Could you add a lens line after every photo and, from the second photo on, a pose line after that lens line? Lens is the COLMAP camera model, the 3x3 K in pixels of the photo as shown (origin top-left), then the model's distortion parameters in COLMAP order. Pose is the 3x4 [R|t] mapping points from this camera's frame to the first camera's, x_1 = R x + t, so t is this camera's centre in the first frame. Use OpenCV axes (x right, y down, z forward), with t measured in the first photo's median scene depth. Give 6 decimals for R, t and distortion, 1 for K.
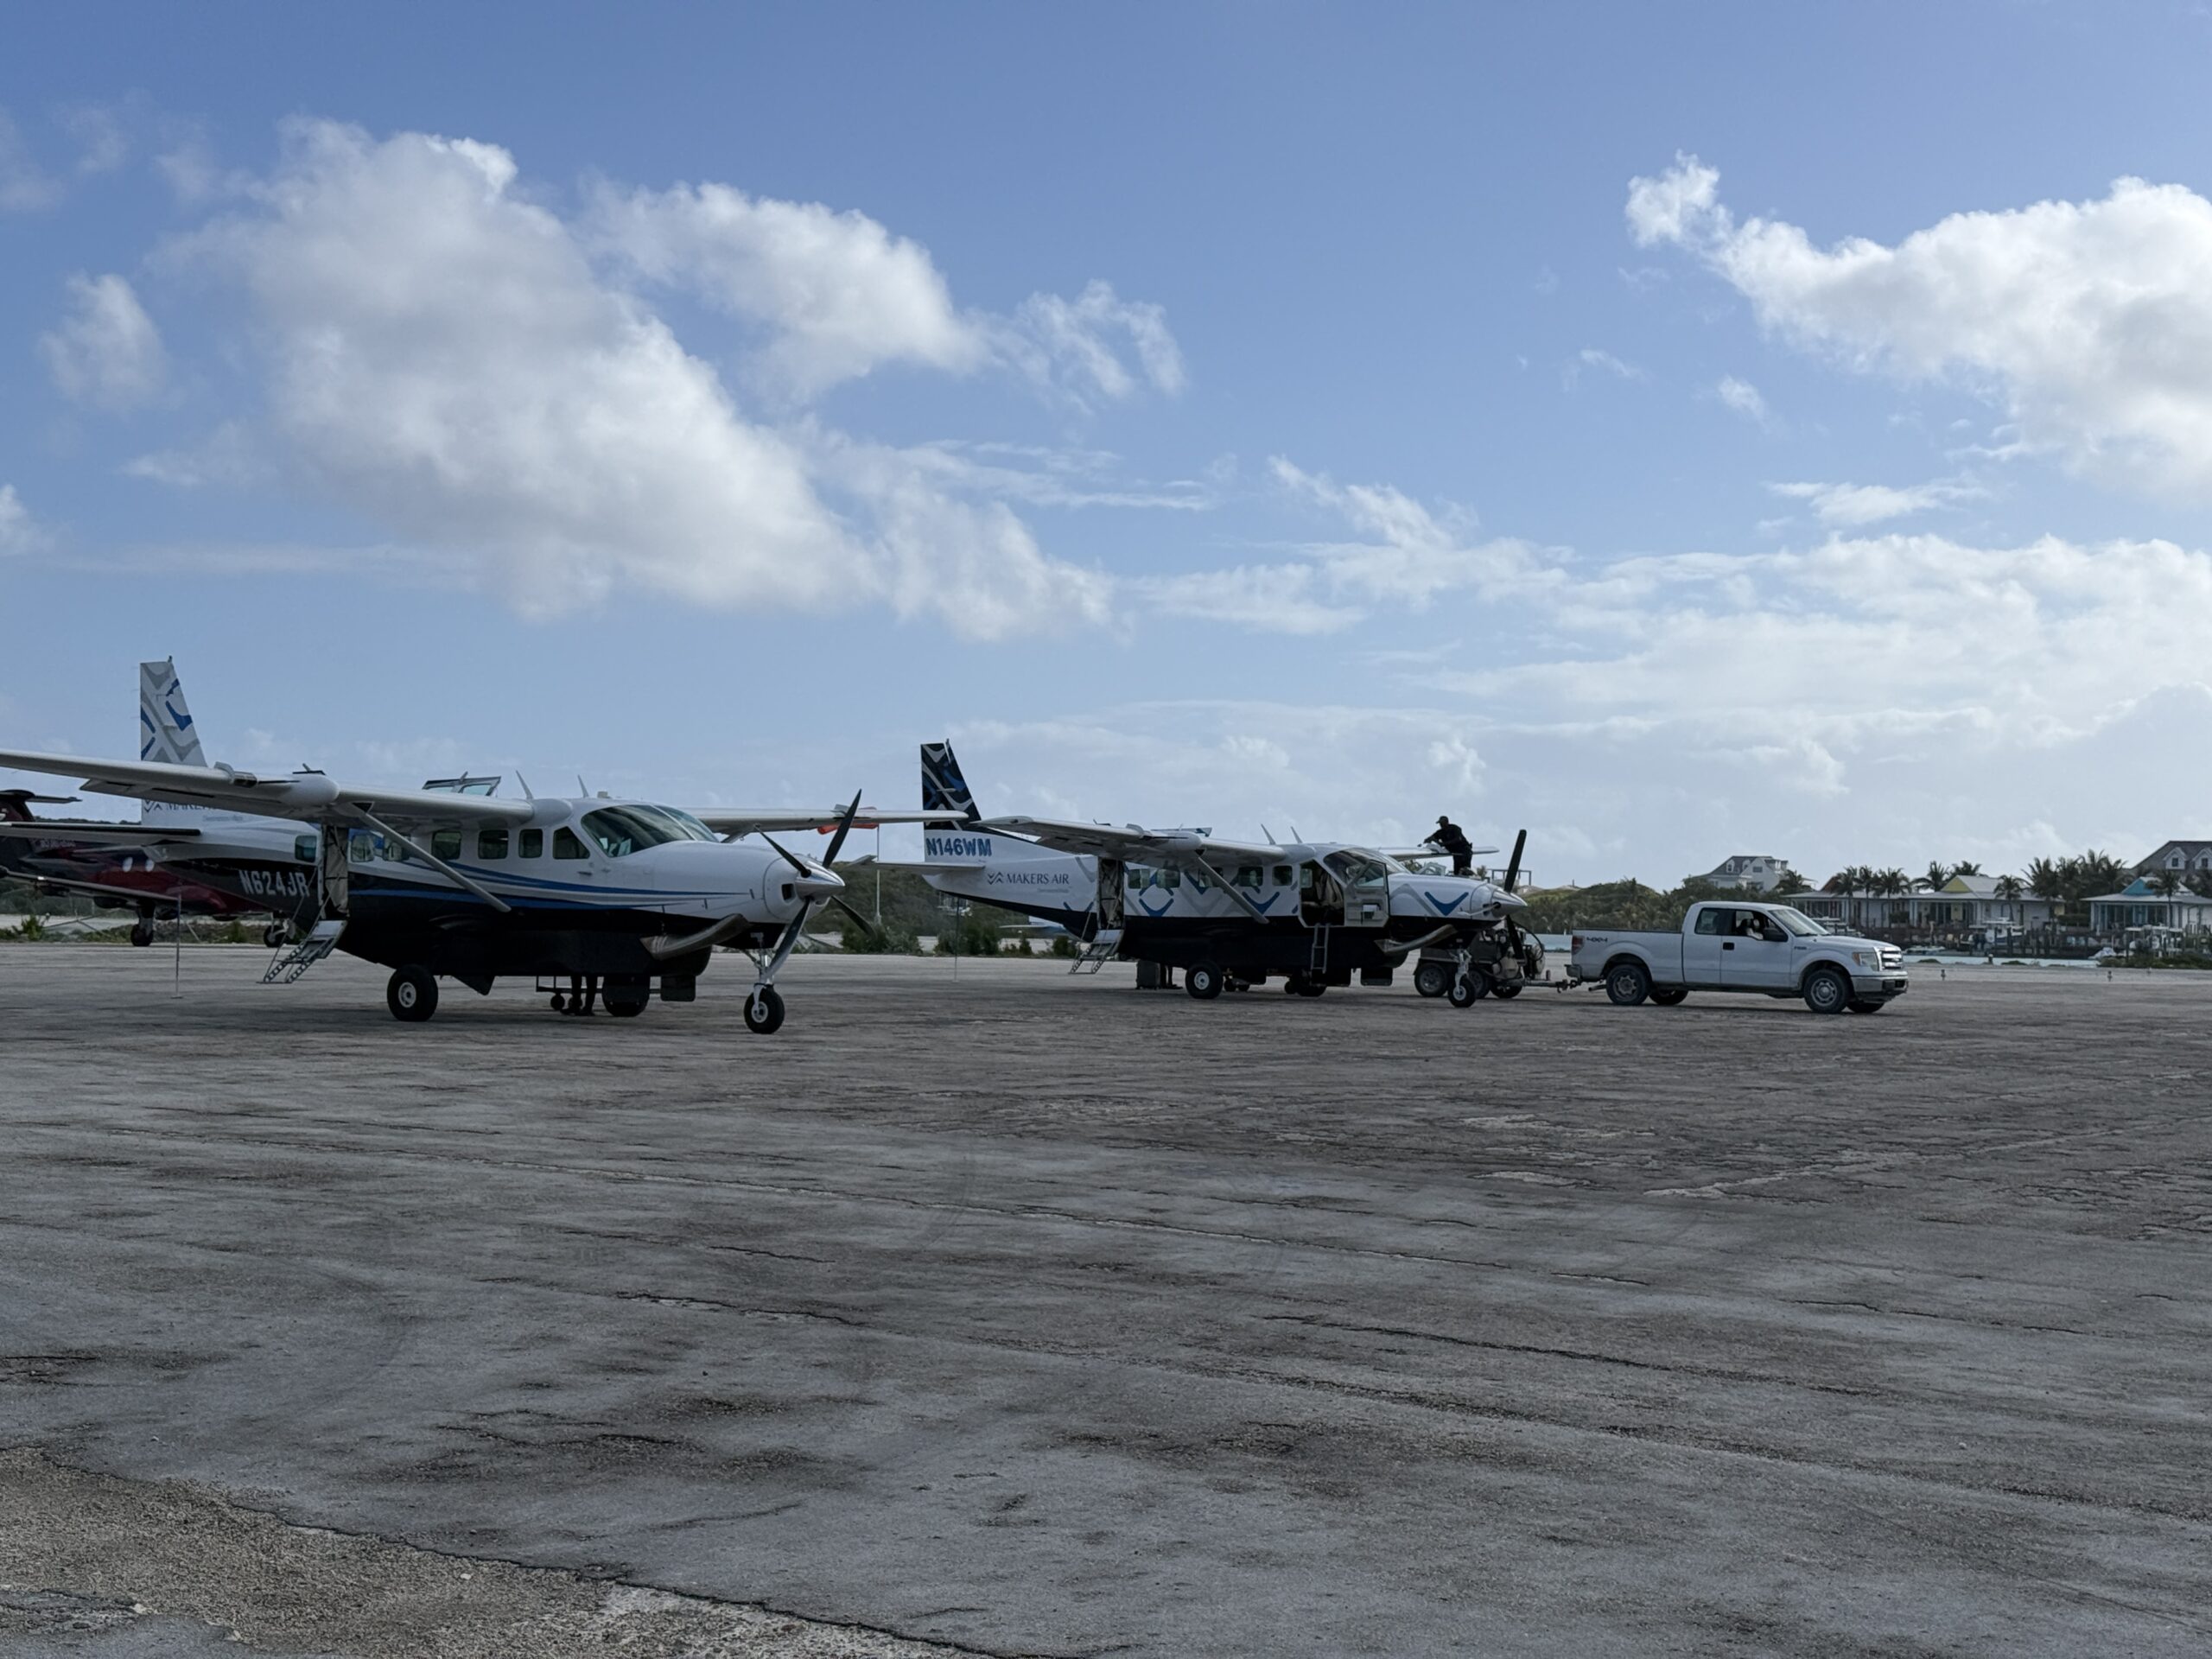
lens RADIAL K [[3141.9, 0, 1102.8], [0, 3141.9, 839.8], [0, 0, 1]] dist [0.090764, 0.000000]
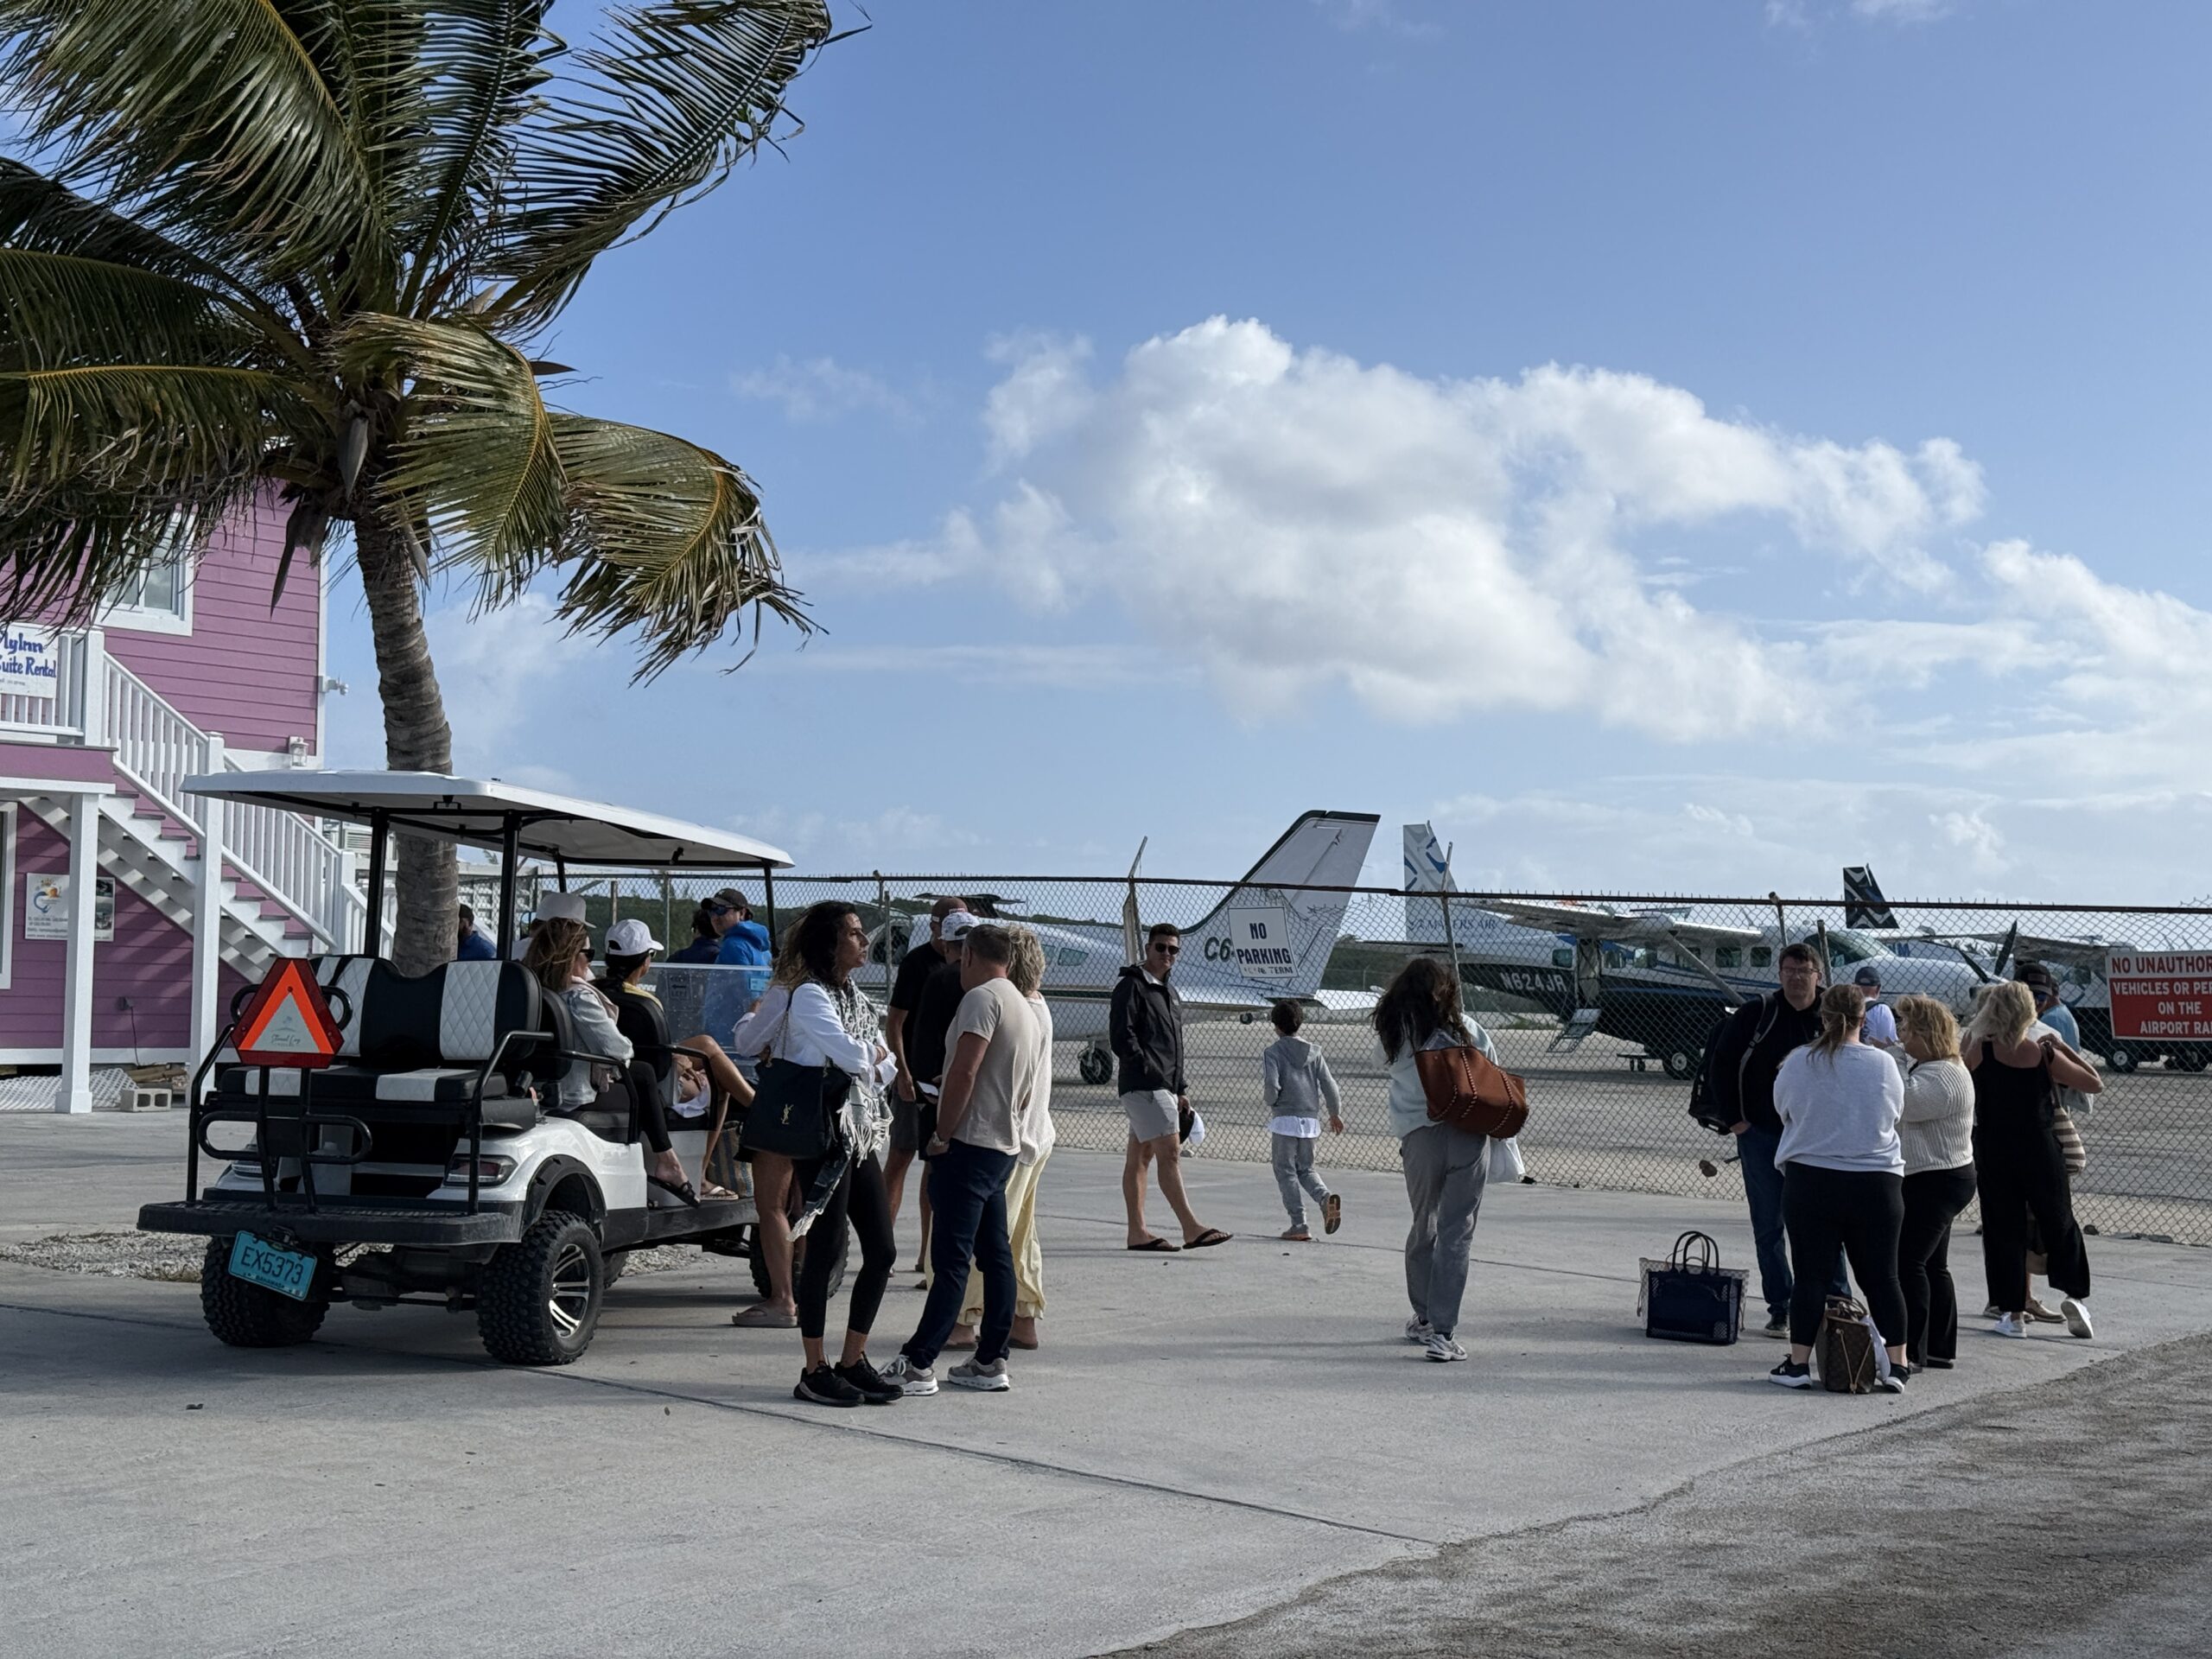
lens RADIAL K [[3141.9, 0, 1098.7], [0, 3141.9, 825.0], [0, 0, 1]] dist [0.090764, 0.000000]
pose [[0.989605, -0.002290, -0.143795, -0.222698], [-0.001689, 0.999619, -0.027542, -0.015616], [0.143804, 0.027499, 0.989224, -0.386057]]
